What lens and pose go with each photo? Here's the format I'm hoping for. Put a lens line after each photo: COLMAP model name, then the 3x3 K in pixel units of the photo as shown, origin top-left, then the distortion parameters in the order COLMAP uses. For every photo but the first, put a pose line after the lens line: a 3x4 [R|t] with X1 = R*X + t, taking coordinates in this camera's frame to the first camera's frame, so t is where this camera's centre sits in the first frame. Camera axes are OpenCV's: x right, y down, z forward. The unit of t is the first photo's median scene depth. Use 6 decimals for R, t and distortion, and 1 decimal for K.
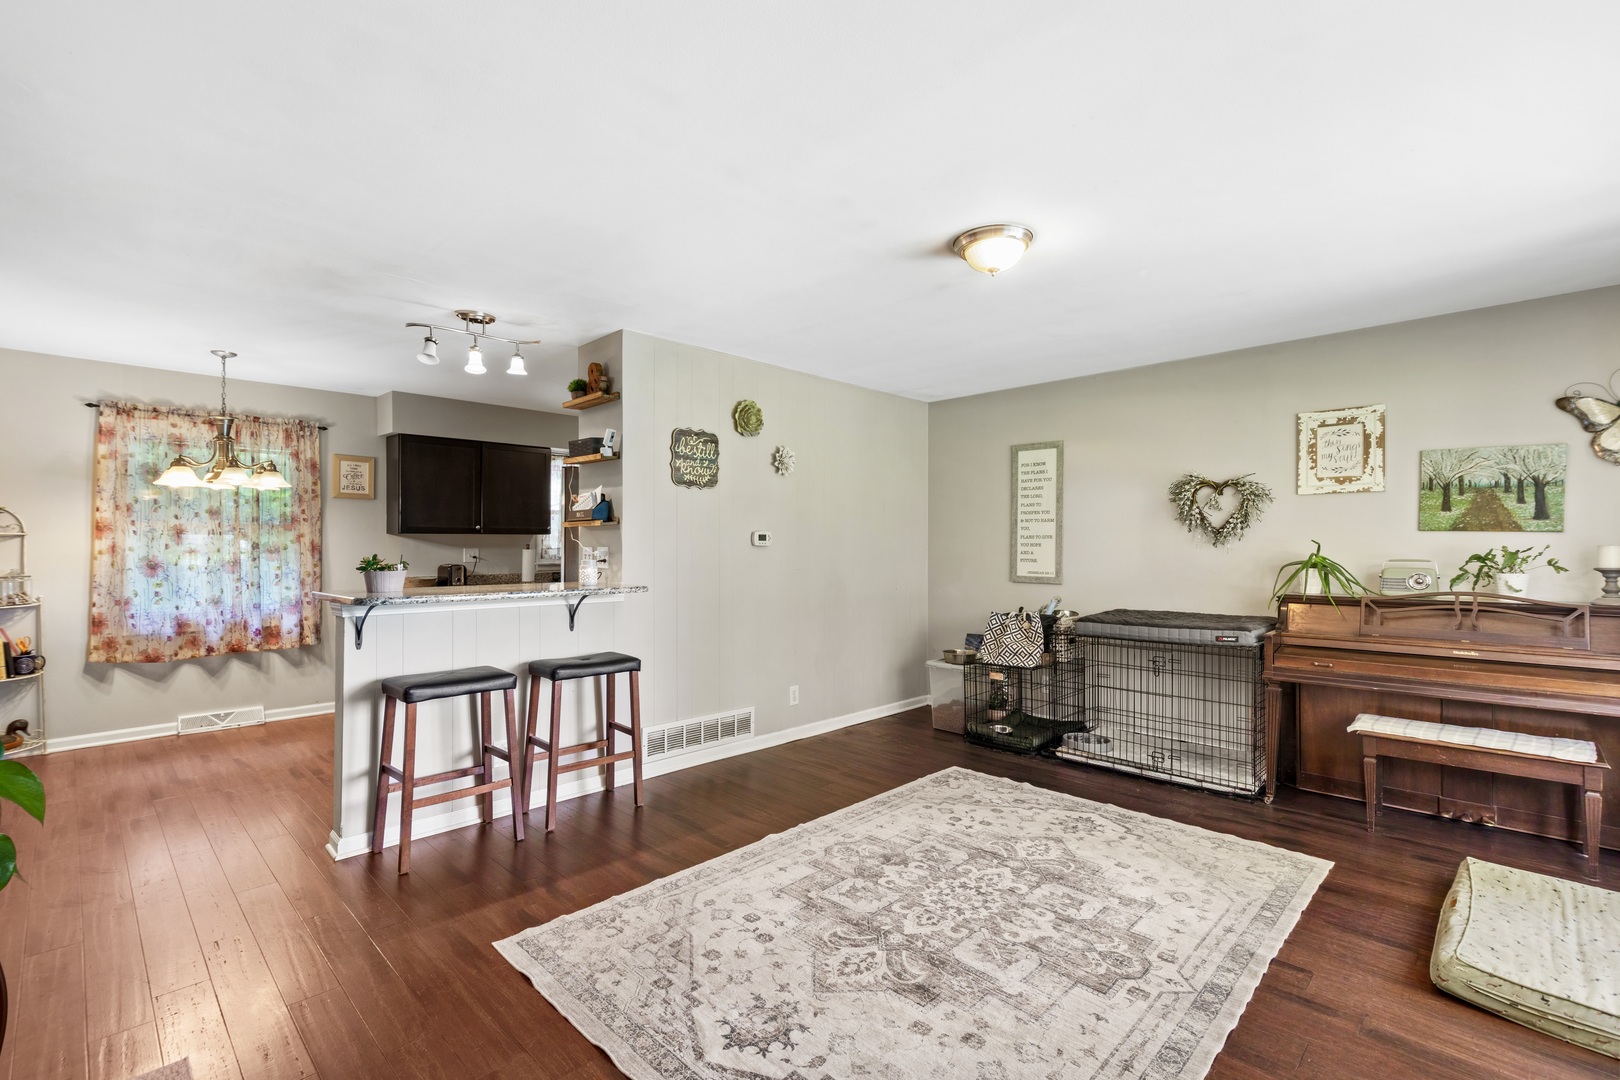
lens RADIAL K [[729.2, 0, 810.0], [0, 729.2, 540.0], [0, 0, 1]] dist [0.000846, -0.016577]
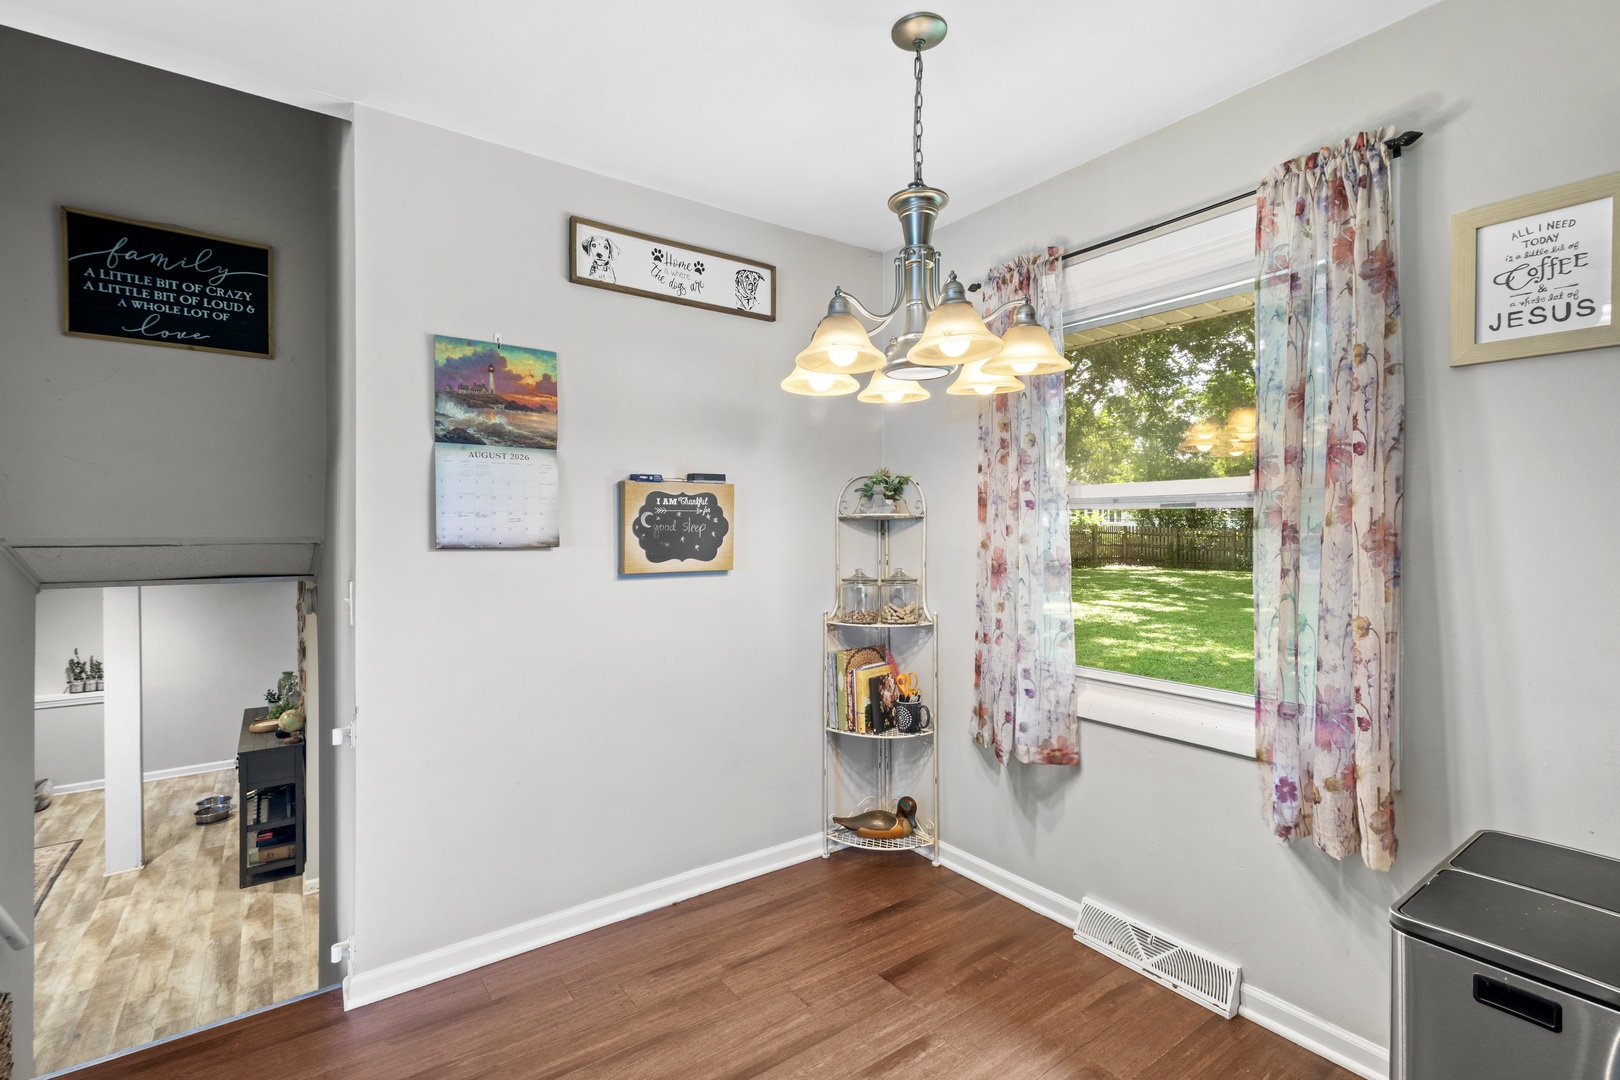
lens RADIAL K [[729.2, 0, 810.0], [0, 729.2, 540.0], [0, 0, 1]] dist [0.000846, -0.016577]
pose [[-0.150956, 0.007142, -0.988515, -0.344007], [0.005206, 0.999966, 0.006430, 0.007789], [0.988527, -0.004176, -0.150988, 0.808890]]
